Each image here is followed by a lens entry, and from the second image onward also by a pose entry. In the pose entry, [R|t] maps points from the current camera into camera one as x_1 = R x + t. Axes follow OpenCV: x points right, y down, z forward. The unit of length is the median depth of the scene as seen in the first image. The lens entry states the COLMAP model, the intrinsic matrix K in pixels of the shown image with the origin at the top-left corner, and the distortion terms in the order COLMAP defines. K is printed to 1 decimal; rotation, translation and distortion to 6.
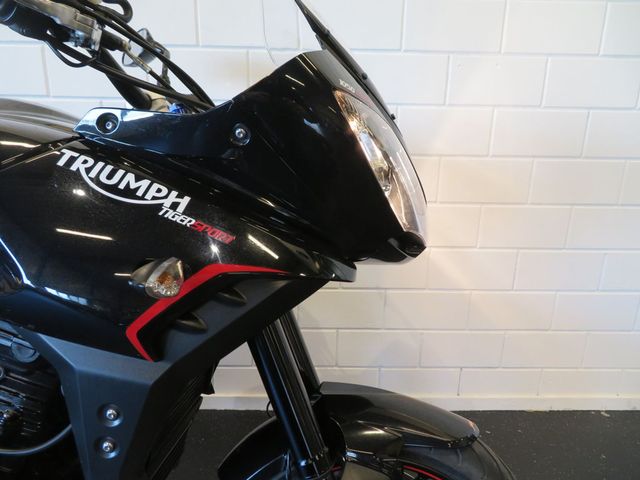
lens RADIAL K [[495.6, 0, 320.0], [0, 495.6, 240.0], [0, 0, 1]] dist [-0.014016, -0.002344]
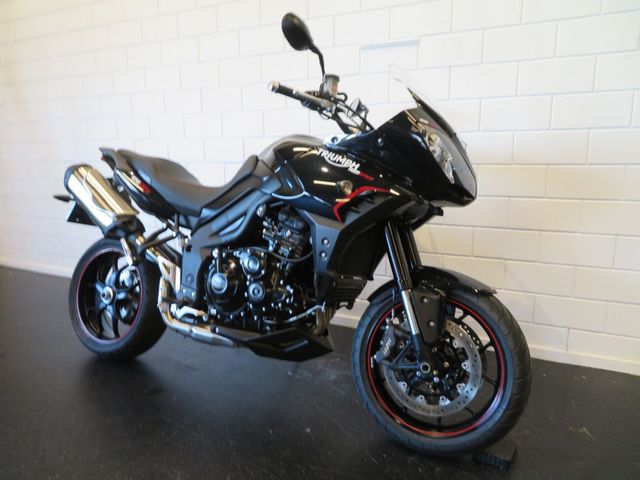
lens RADIAL K [[429.9, 0, 320.0], [0, 429.9, 240.0], [0, 0, 1]] dist [-0.010791, 0.000751]
pose [[0.901820, 0.073103, -0.425883, 0.535066], [-0.090286, 0.995710, -0.020270, 0.362425], [0.422574, 0.056731, 0.904551, -1.125361]]
